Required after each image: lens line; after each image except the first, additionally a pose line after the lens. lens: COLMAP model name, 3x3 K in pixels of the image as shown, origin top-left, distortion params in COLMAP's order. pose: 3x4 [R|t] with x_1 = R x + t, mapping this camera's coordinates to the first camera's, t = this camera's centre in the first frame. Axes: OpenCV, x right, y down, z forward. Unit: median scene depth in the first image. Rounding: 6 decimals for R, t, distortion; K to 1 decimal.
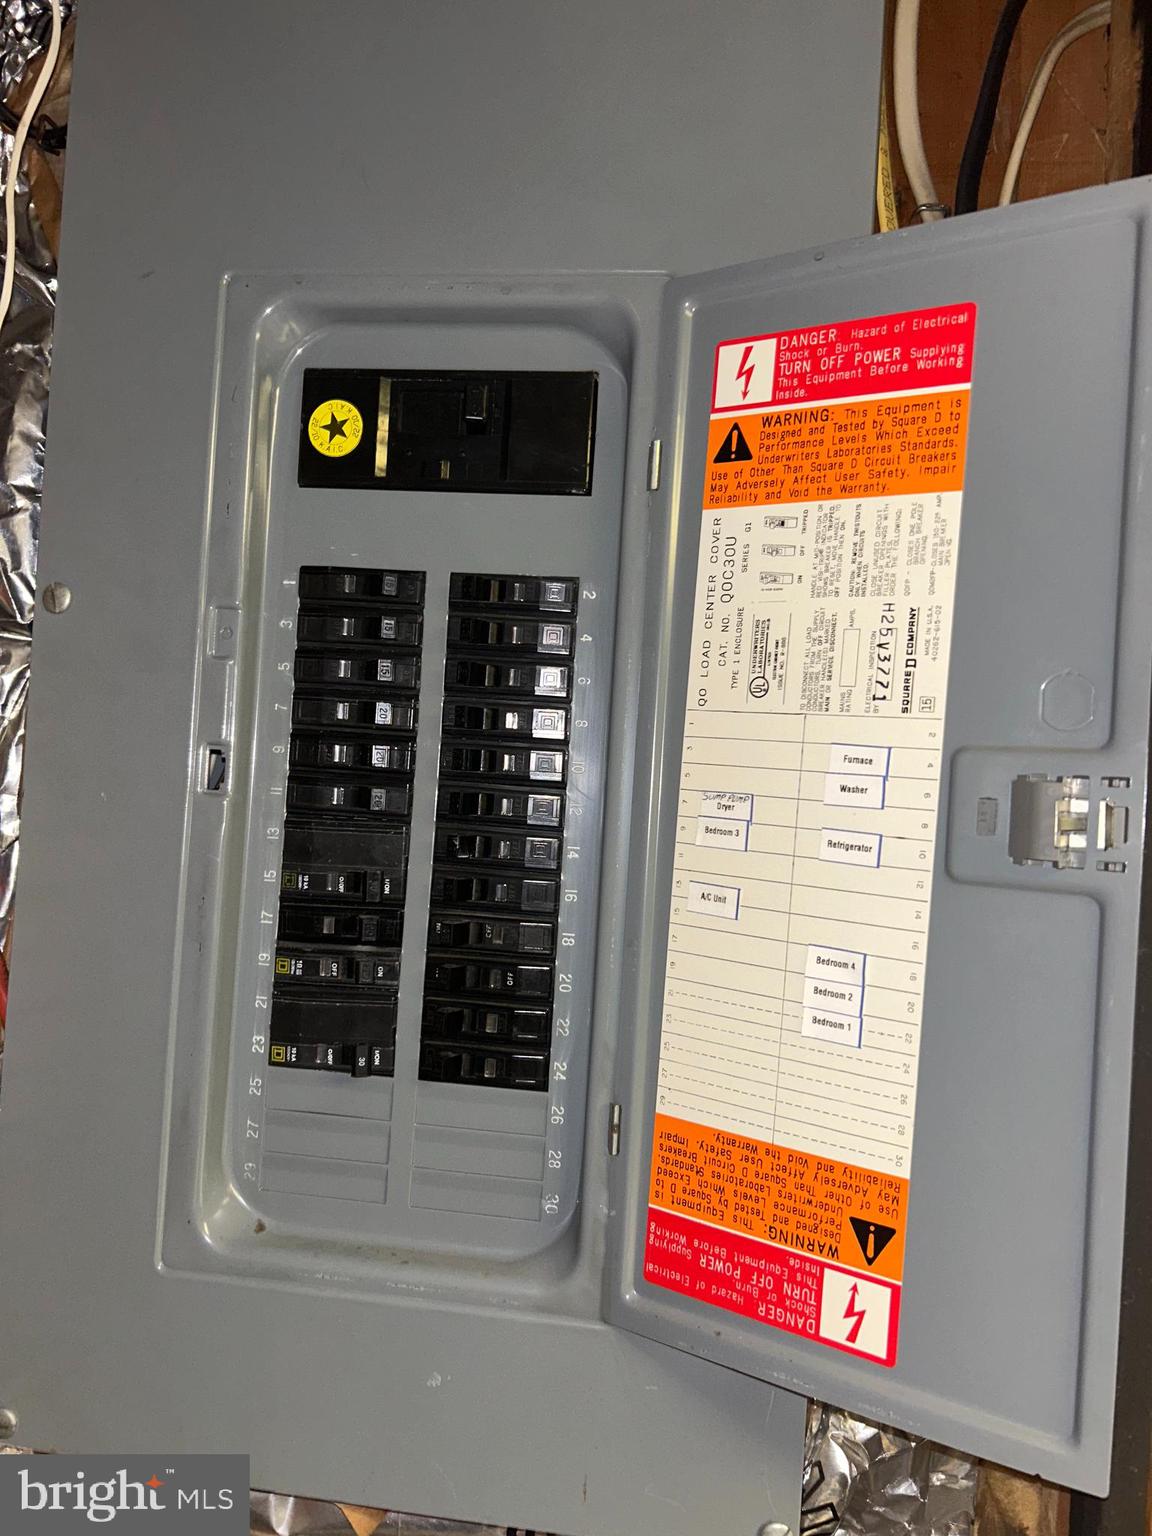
lens RADIAL K [[1149.4, 0, 590.1], [0, 1149.4, 766.2], [0, 0, 1]] dist [0.075688, -0.095518]
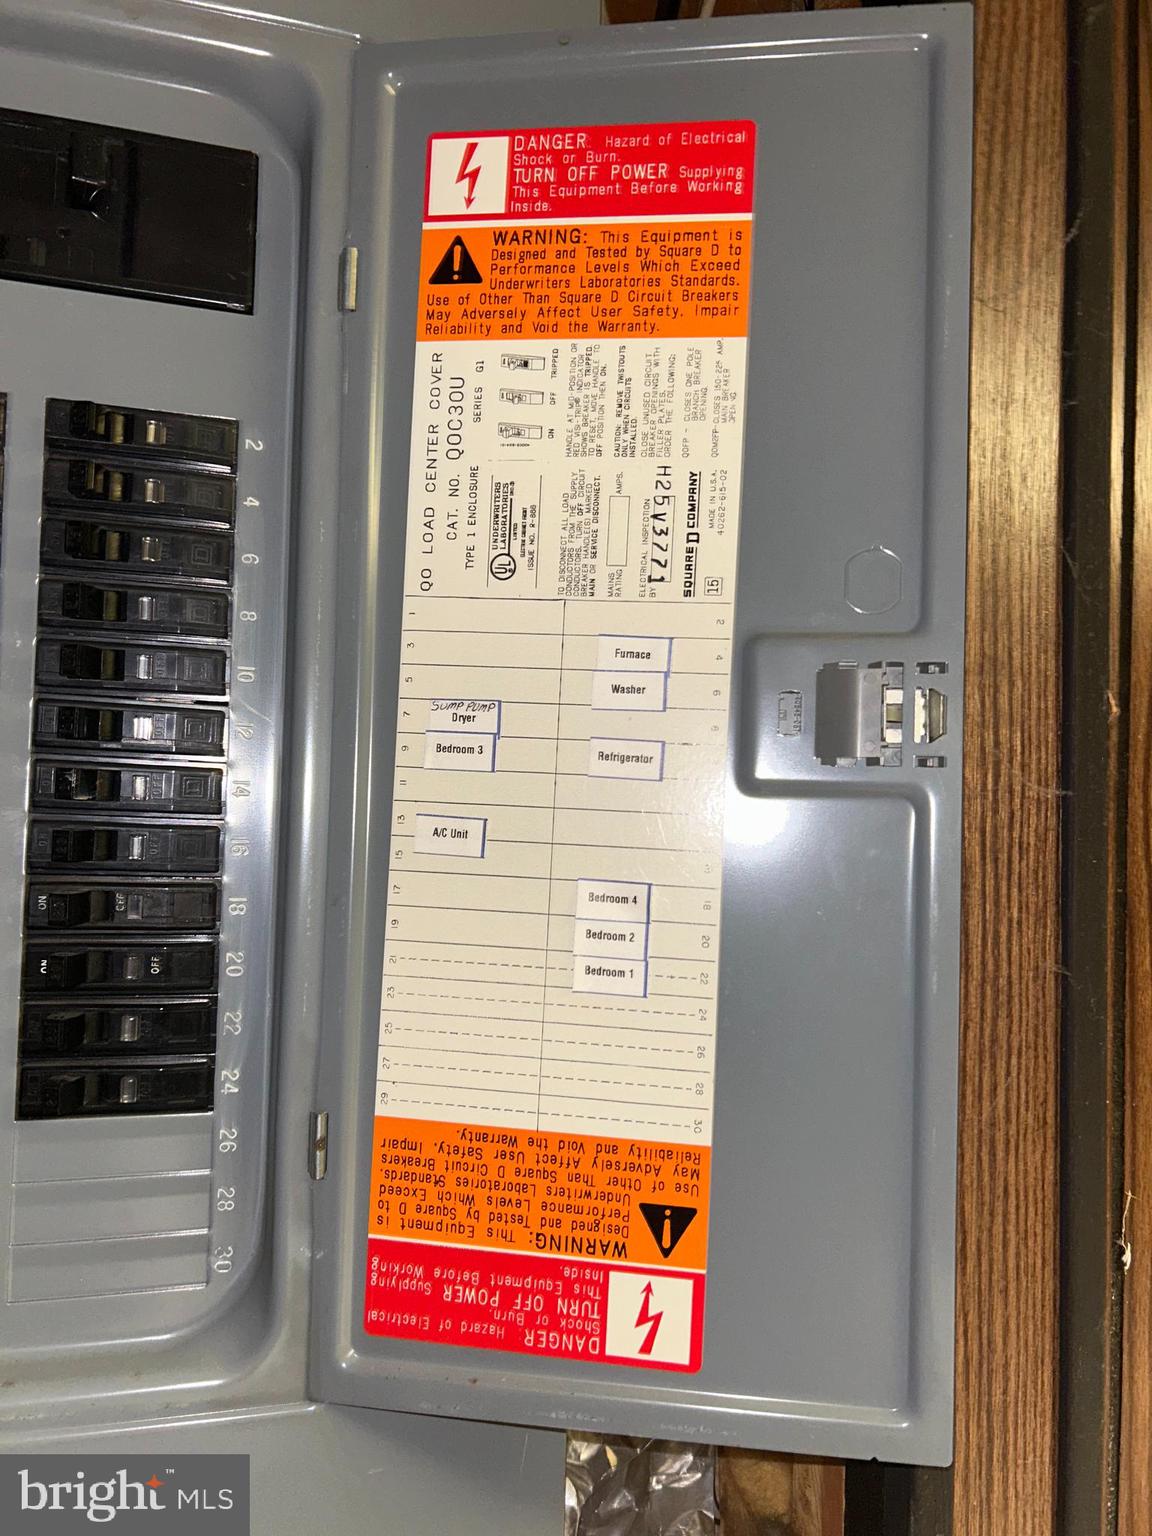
lens RADIAL K [[1162.7, 0, 576.0], [0, 1162.7, 768.0], [0, 0, 1]] dist [0.057459, -0.100686]
pose [[0.911152, -0.017361, 0.411704, -0.145232], [0.016297, 0.999849, 0.006095, 0.068597], [-0.411747, 0.001156, 0.911297, 0.246361]]
